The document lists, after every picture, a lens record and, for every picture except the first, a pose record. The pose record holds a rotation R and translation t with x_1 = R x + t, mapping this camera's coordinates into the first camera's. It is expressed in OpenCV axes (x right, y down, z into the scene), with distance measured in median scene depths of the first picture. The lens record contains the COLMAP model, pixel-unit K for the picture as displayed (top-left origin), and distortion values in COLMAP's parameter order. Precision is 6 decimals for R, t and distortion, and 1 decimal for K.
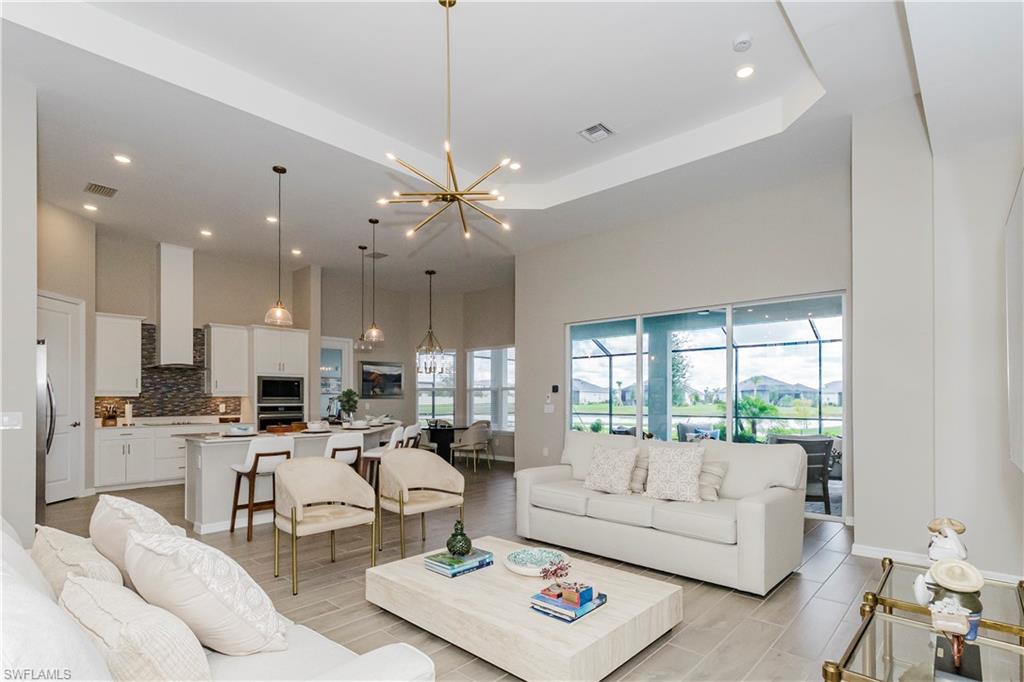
lens RADIAL K [[505.7, 0, 513.5], [0, 505.7, 392.3], [0, 0, 1]] dist [-0.000747, -0.000245]
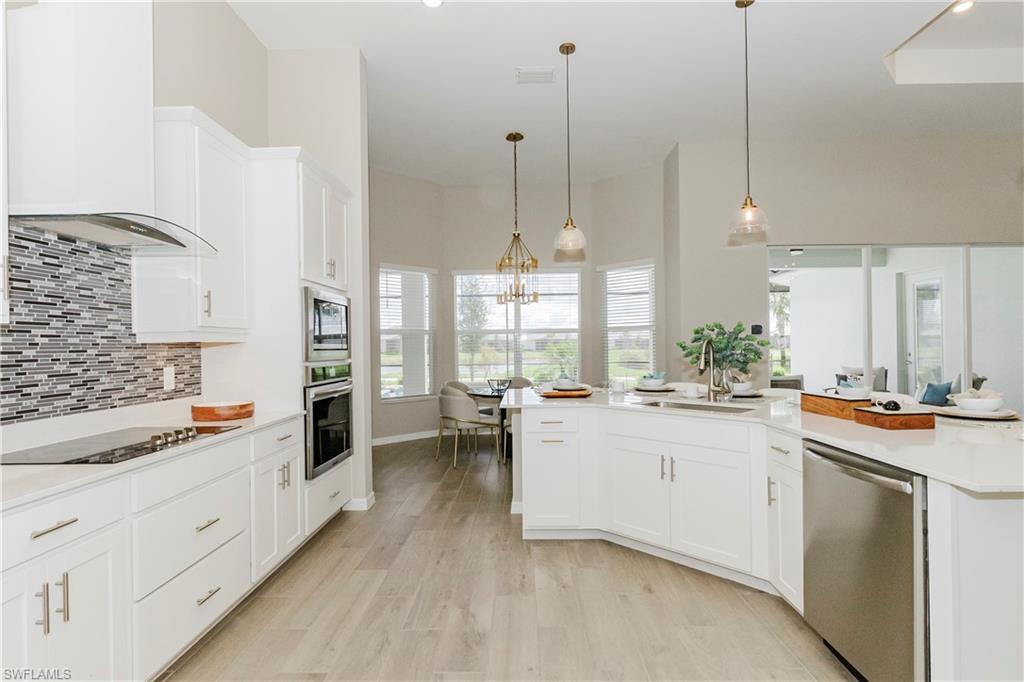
lens RADIAL K [[480.5, 0, 511.9], [0, 480.5, 376.7], [0, 0, 1]] dist [-0.000282, -0.000045]
pose [[0.746545, -0.055351, 0.663028, -0.670517], [0.003450, 0.996842, 0.079333, 0.005944], [-0.665326, -0.056938, 0.744379, 0.657079]]
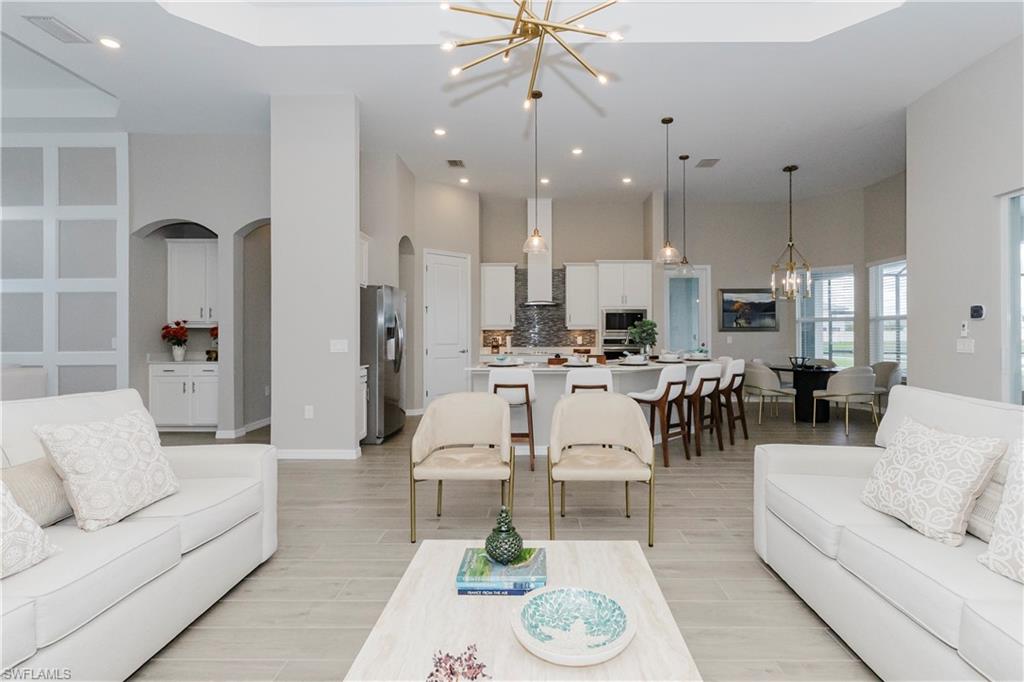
lens RADIAL K [[493.1, 0, 534.7], [0, 493.1, 326.5], [0, 0, 1]] dist [-0.001152, -0.000310]
pose [[0.674134, -0.011525, -0.738519, 0.152923], [0.009269, 0.999932, -0.007143, 0.008930], [0.738551, -0.002030, 0.674195, 0.233233]]
